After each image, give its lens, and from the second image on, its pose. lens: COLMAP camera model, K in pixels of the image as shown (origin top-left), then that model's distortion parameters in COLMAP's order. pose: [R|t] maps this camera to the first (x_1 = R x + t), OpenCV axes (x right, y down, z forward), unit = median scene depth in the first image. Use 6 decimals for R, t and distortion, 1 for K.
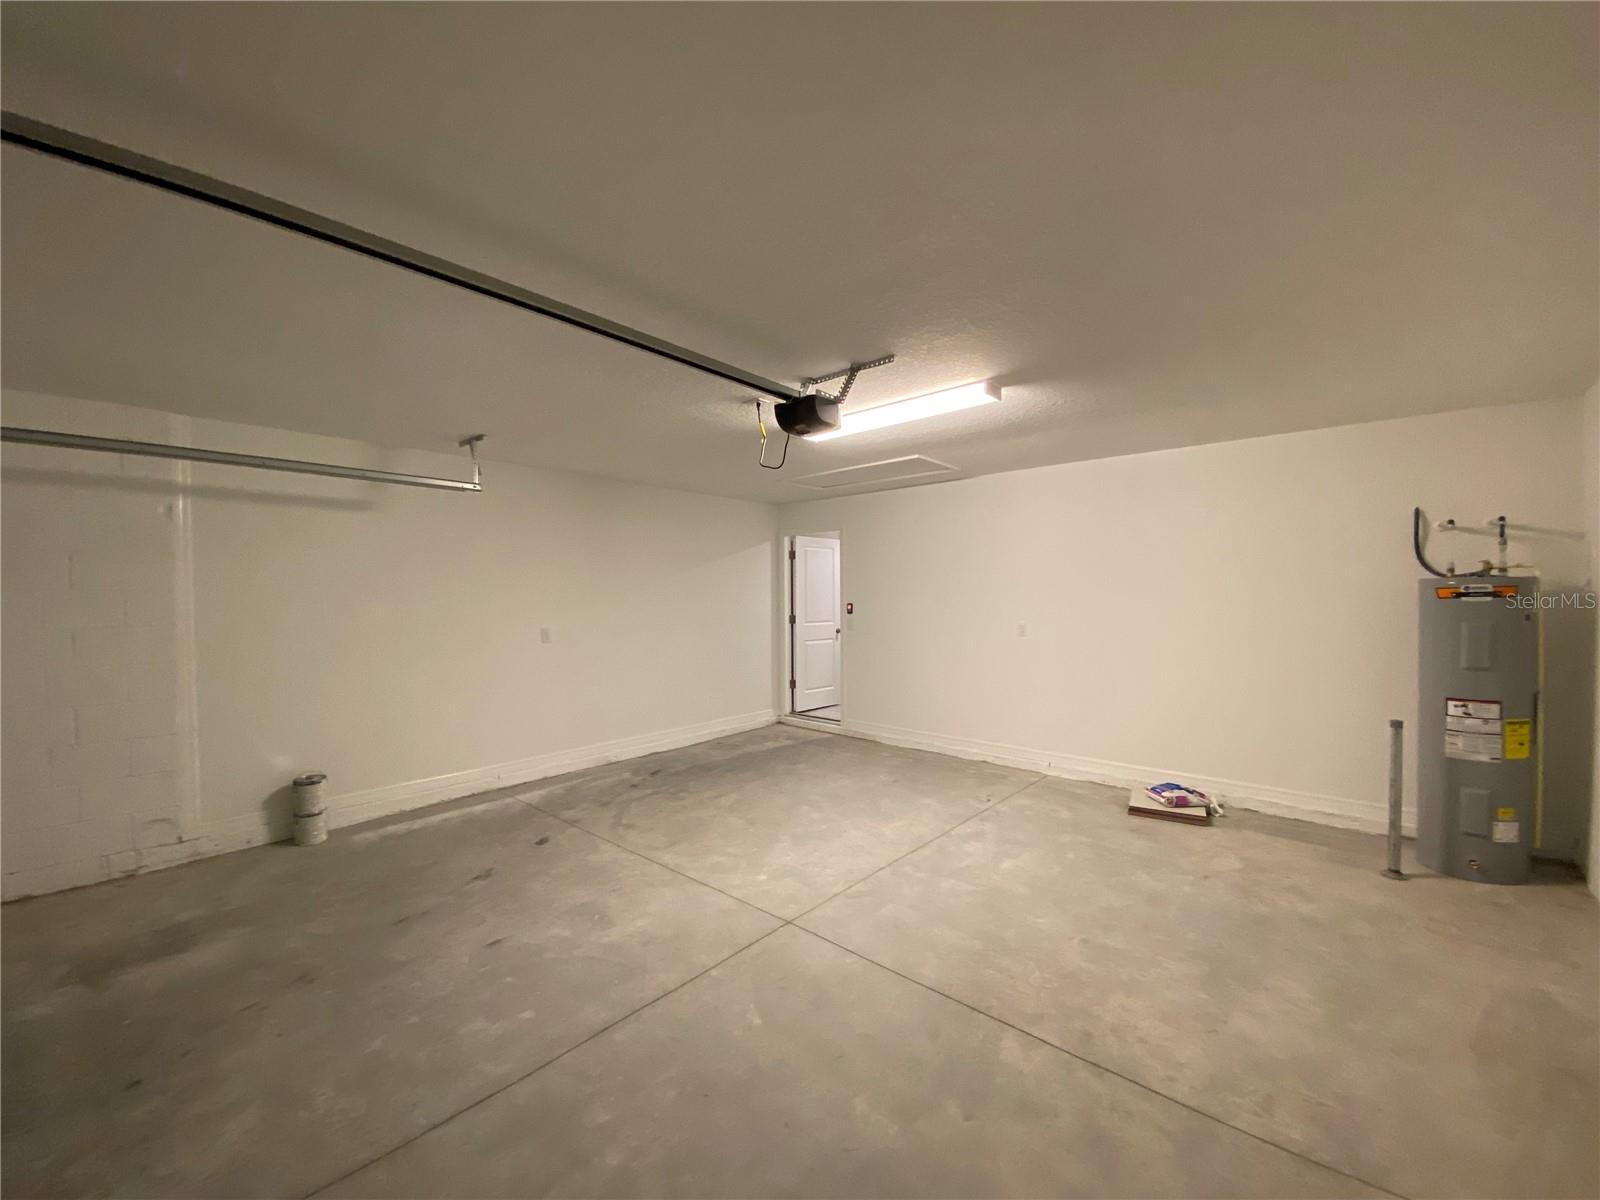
lens RADIAL K [[655.0, 0, 801.4], [0, 655.0, 599.5], [0, 0, 1]] dist [0.032360, -0.001022]
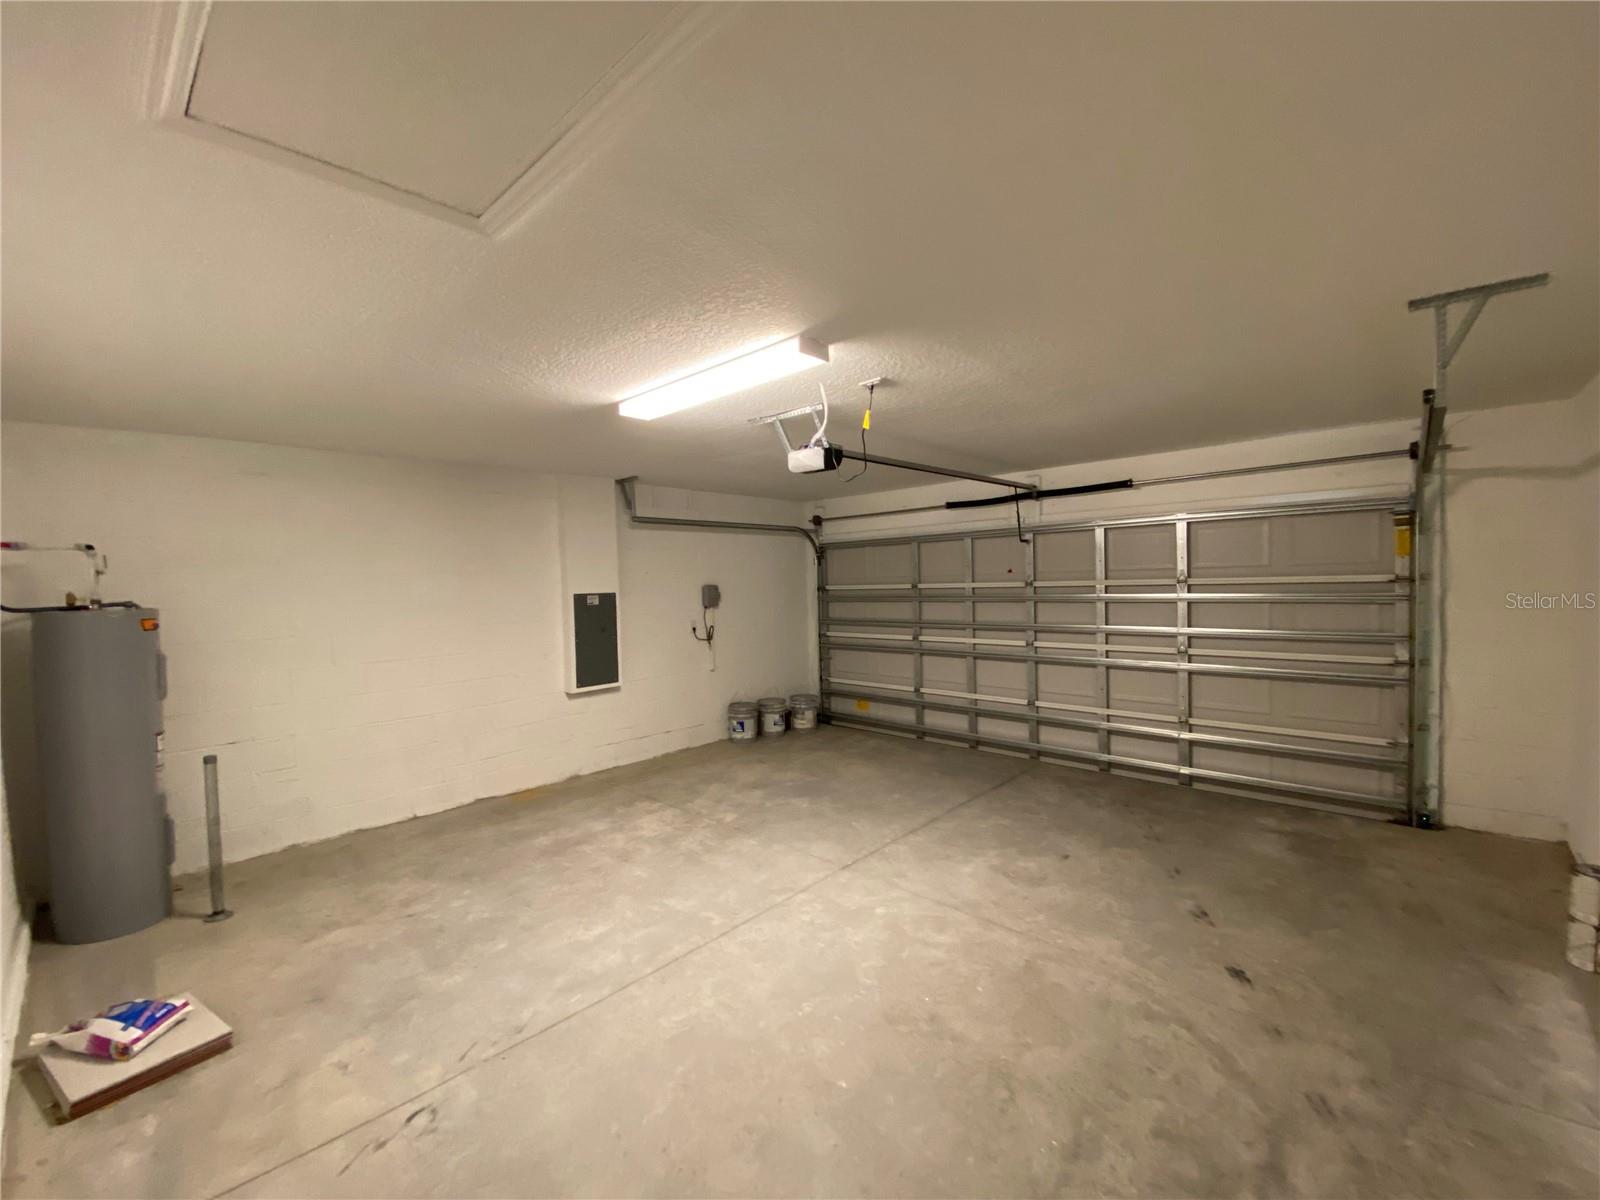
lens RADIAL K [[655.0, 0, 797.6], [0, 655.0, 600.0], [0, 0, 1]] dist [0.032360, -0.001022]
pose [[-0.999219, 0.031311, 0.024087, 0.019877], [0.032252, 0.998691, 0.039711, -0.052917], [-0.022812, 0.040457, -0.998921, 1.922224]]
